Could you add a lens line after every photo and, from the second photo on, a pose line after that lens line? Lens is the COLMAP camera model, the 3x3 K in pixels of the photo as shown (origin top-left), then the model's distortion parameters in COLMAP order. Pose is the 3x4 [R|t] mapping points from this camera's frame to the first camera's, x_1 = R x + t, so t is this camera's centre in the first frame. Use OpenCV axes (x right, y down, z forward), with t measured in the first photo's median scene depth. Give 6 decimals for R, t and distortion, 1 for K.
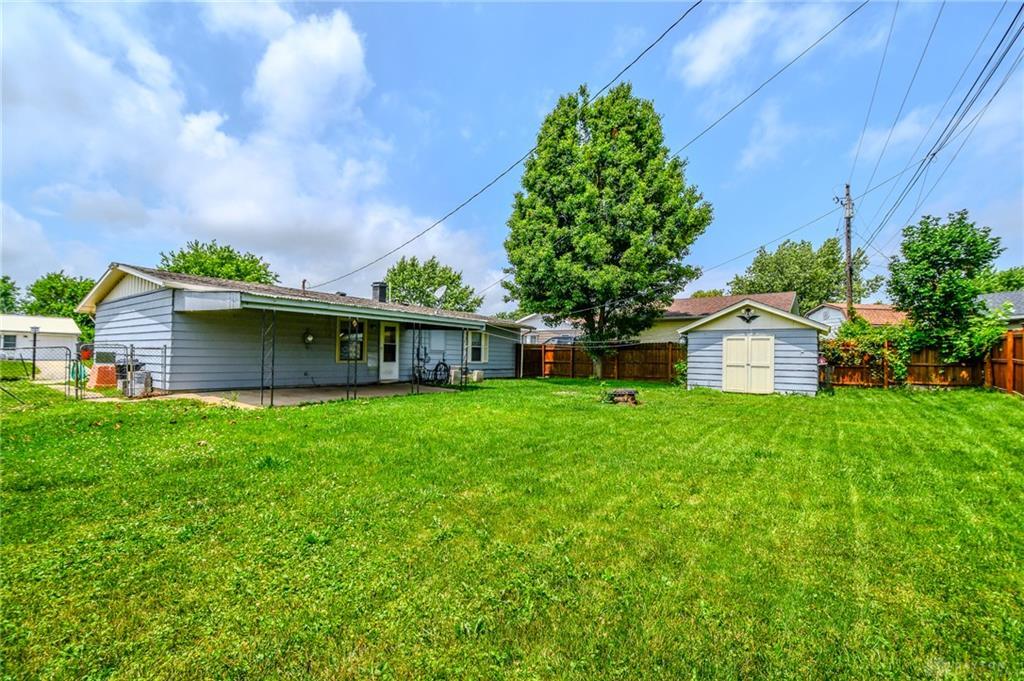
lens RADIAL K [[445.2, 0, 498.5], [0, 445.2, 347.0], [0, 0, 1]] dist [0.013201, -0.021157]
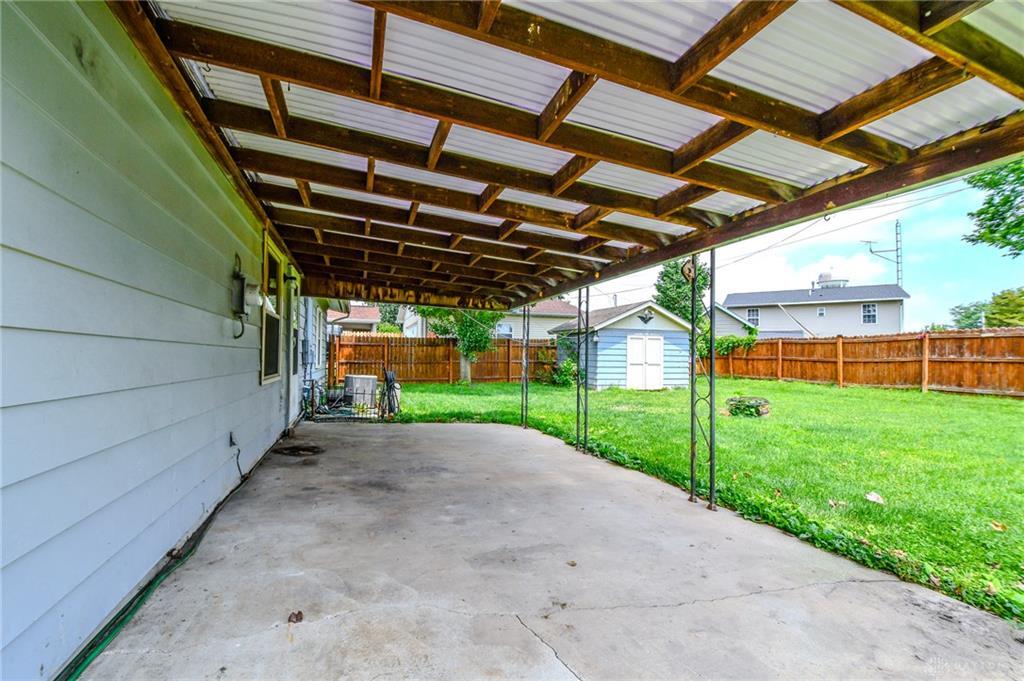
lens RADIAL K [[445.2, 0, 498.5], [0, 445.2, 347.0], [0, 0, 1]] dist [0.013201, -0.021157]
pose [[0.571884, 0.008899, 0.820286, -0.485540], [-0.019767, 0.999800, 0.002934, 0.005537], [-0.820096, -0.017893, 0.571946, 0.653539]]
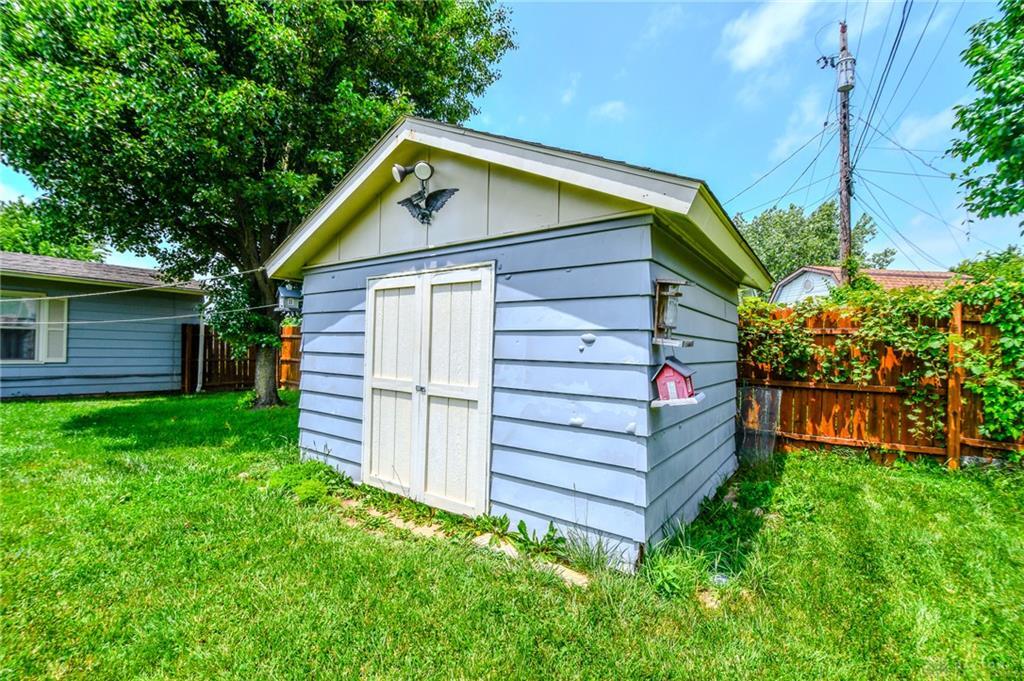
lens RADIAL K [[445.2, 0, 498.5], [0, 445.2, 347.0], [0, 0, 1]] dist [0.013201, -0.021157]
pose [[0.999976, 0.006992, 0.000158, 0.577188], [-0.006993, 0.999847, 0.016016, 0.011277], [-0.000046, -0.016017, 0.999872, 0.718938]]
